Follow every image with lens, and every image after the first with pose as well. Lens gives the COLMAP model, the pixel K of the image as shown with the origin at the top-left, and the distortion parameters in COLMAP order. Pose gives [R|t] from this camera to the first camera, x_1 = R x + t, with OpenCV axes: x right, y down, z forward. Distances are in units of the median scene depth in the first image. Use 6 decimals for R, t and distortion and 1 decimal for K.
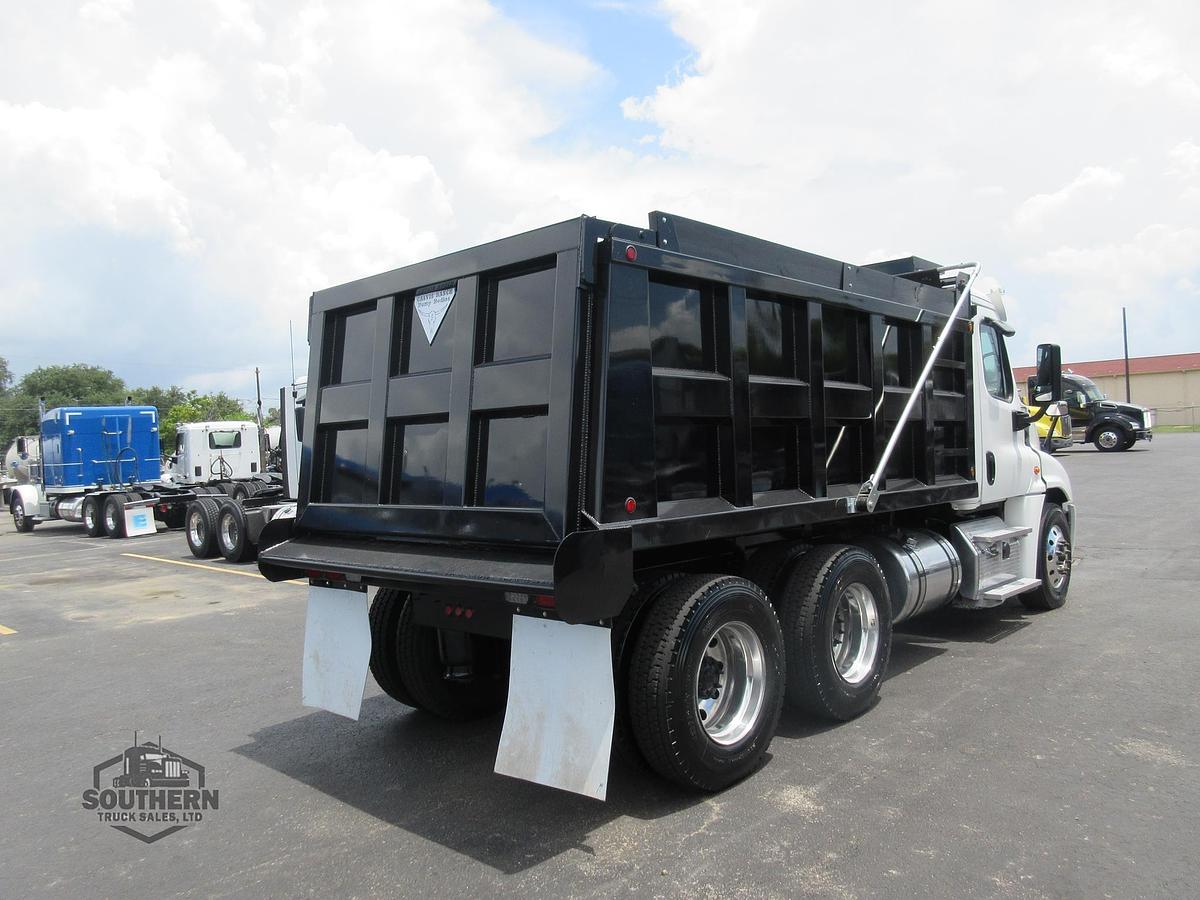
lens RADIAL K [[878.4, 0, 600.0], [0, 878.4, 450.0], [0, 0, 1]] dist [0.005469, -0.002223]
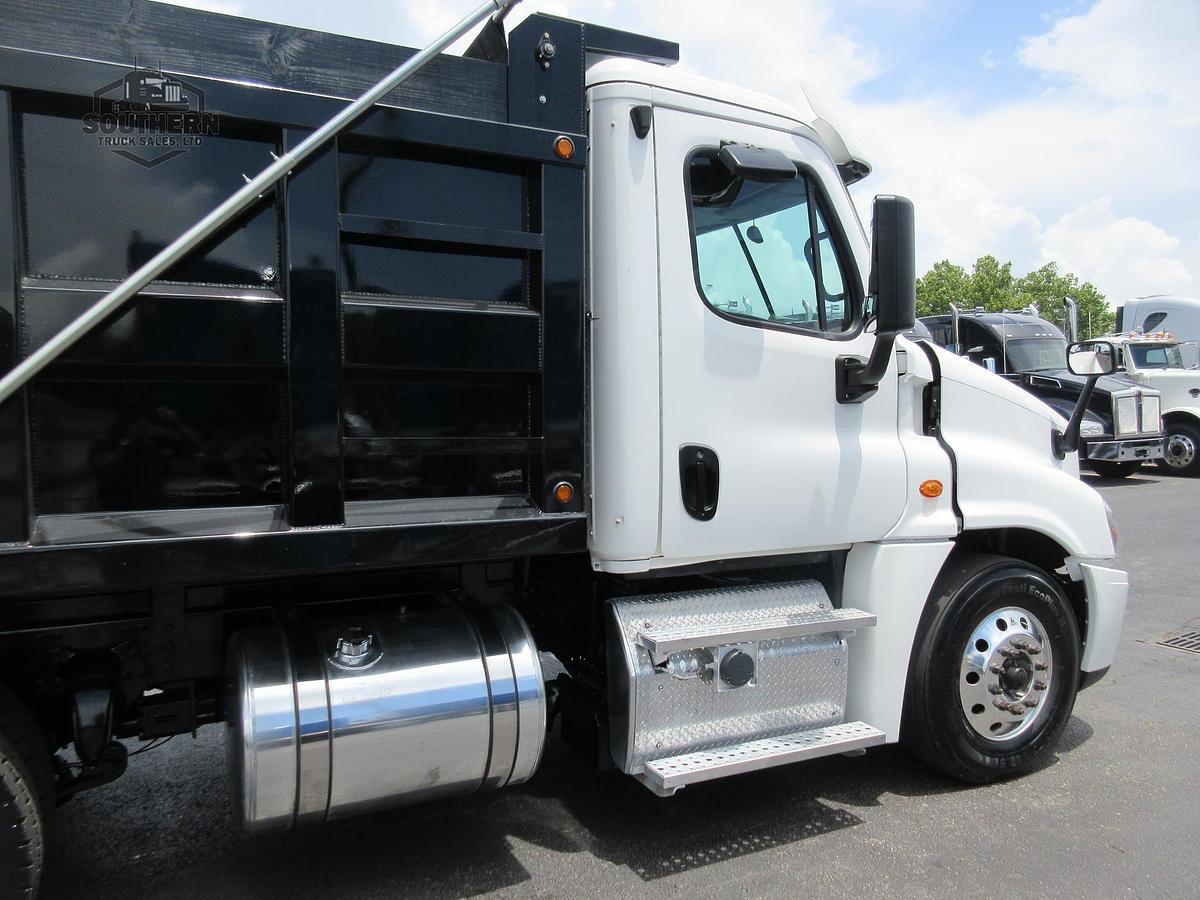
lens RADIAL K [[878.4, 0, 600.0], [0, 878.4, 450.0], [0, 0, 1]] dist [0.005469, -0.002223]
pose [[0.933818, 0.041044, -0.355386, 0.309132], [-0.026800, 0.998631, 0.044914, -0.008939], [0.356743, -0.032417, 0.933640, 0.314356]]
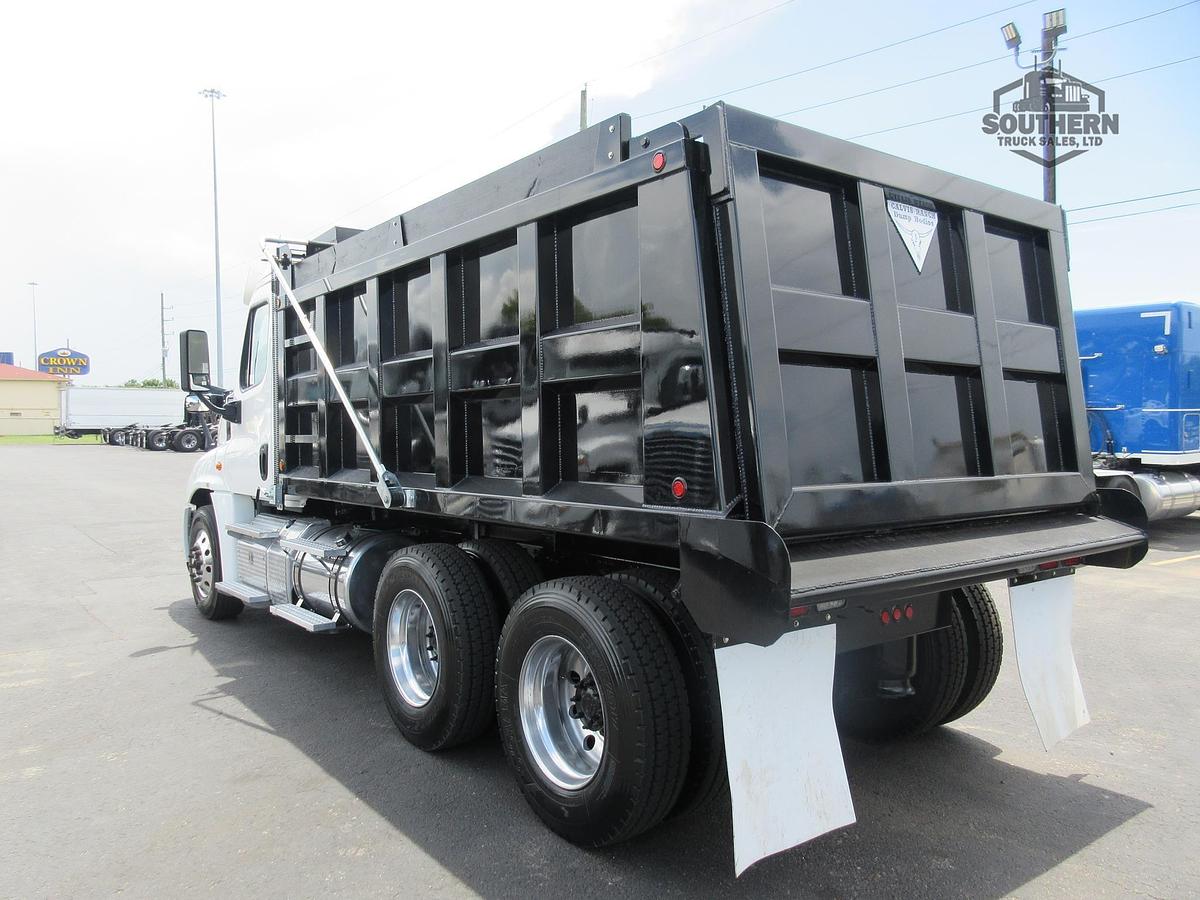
lens RADIAL K [[920.8, 0, 600.0], [0, 920.8, 450.0], [0, 0, 1]] dist [0.008126, -0.000174]
pose [[0.173555, 0.018355, 0.984653, -0.242740], [0.000872, 0.999823, -0.018791, 0.012077], [-0.984824, 0.004120, 0.173508, 0.264823]]
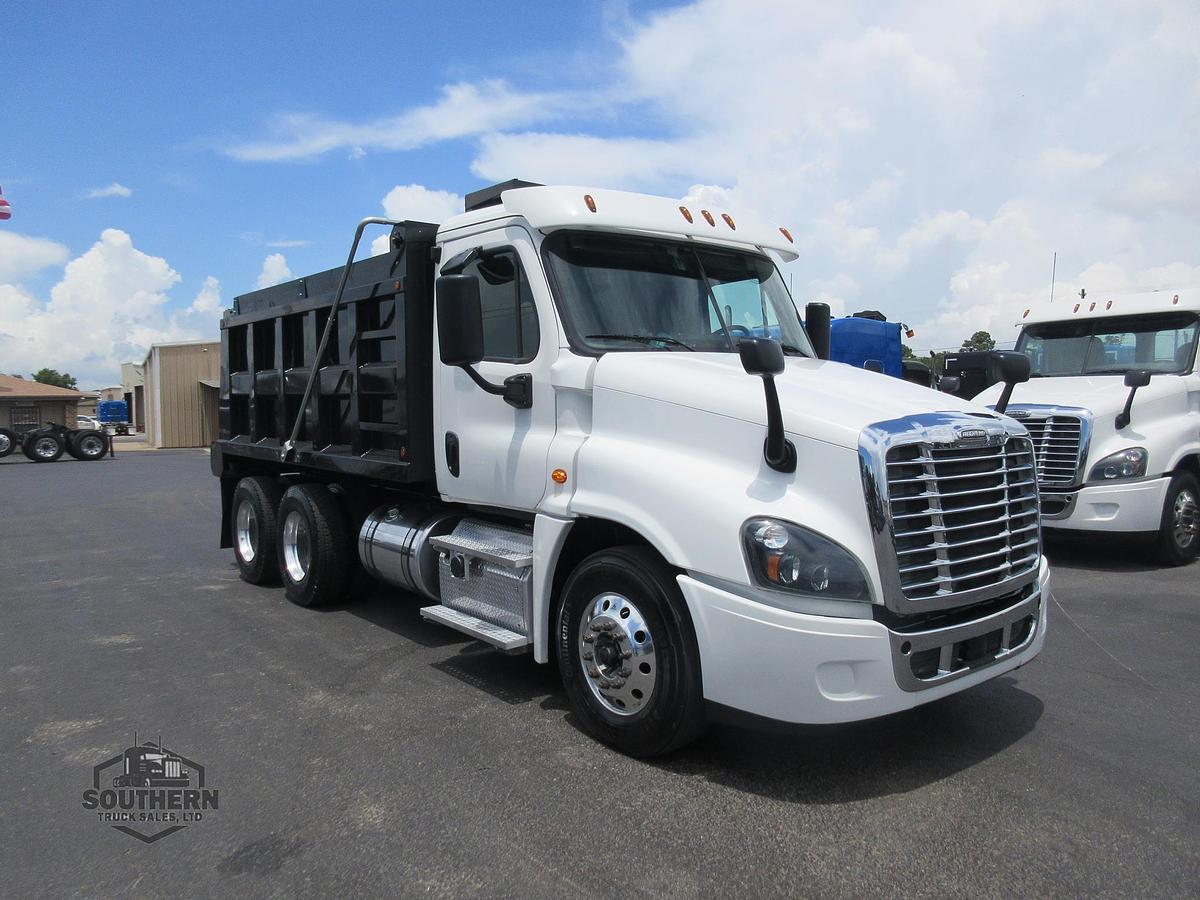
lens RADIAL K [[878.4, 0, 600.0], [0, 878.4, 450.0], [0, 0, 1]] dist [0.005469, -0.002223]
pose [[-0.139473, 0.082289, -0.986801, 0.660894], [0.003021, 0.996572, 0.082677, -0.026603], [0.990221, 0.008550, -0.139243, 0.687353]]
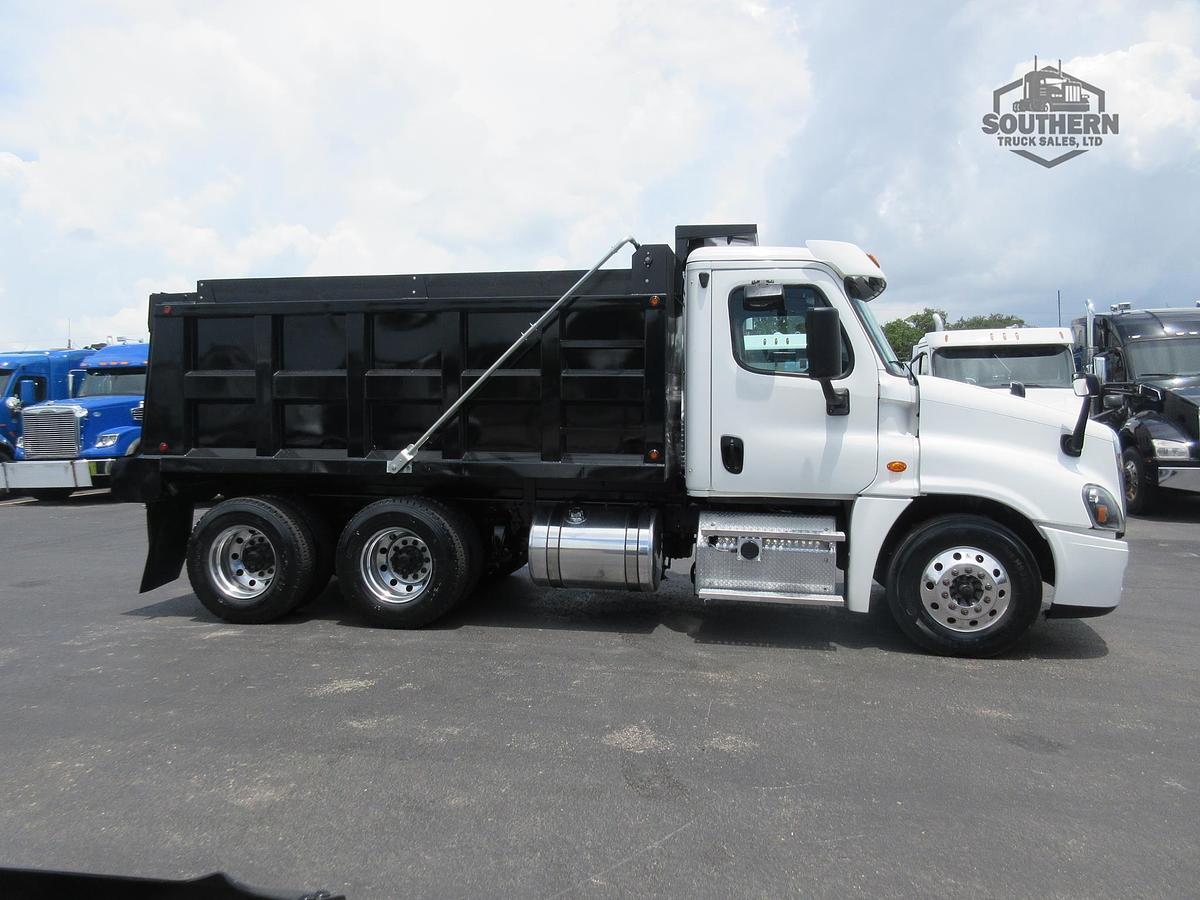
lens RADIAL K [[878.4, 0, 600.0], [0, 878.4, 450.0], [0, 0, 1]] dist [0.005469, -0.002223]
pose [[0.540969, 0.058675, -0.838994, 0.623401], [-0.029782, 0.998274, 0.050611, -0.014754], [0.840515, -0.002392, 0.541783, 0.224462]]
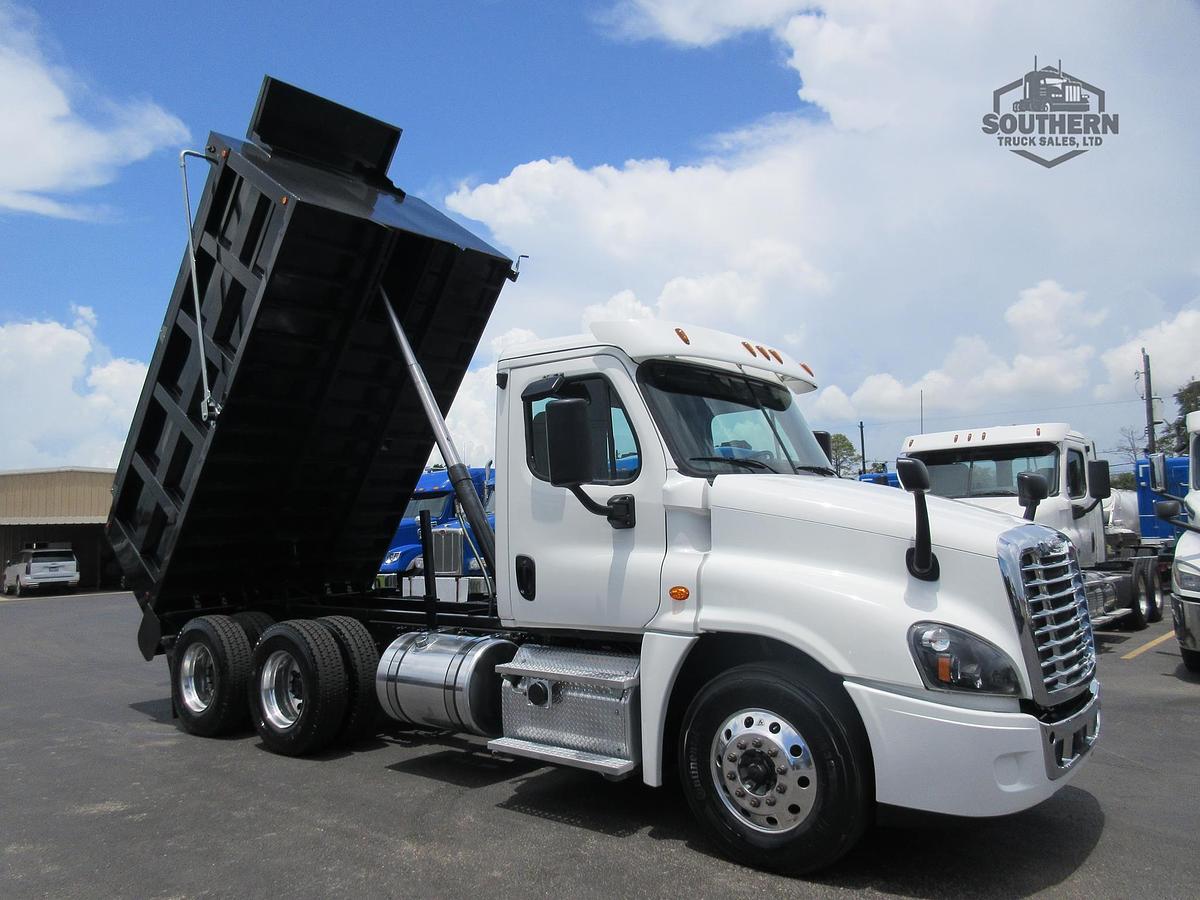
lens RADIAL K [[868.6, 0, 600.0], [0, 868.6, 450.0], [0, 0, 1]] dist [0.001461, -0.006431]
pose [[0.063864, -0.067232, -0.995691, 0.670964], [0.017577, 0.997649, -0.066237, -0.022648], [0.997804, -0.013271, 0.064896, 0.565590]]
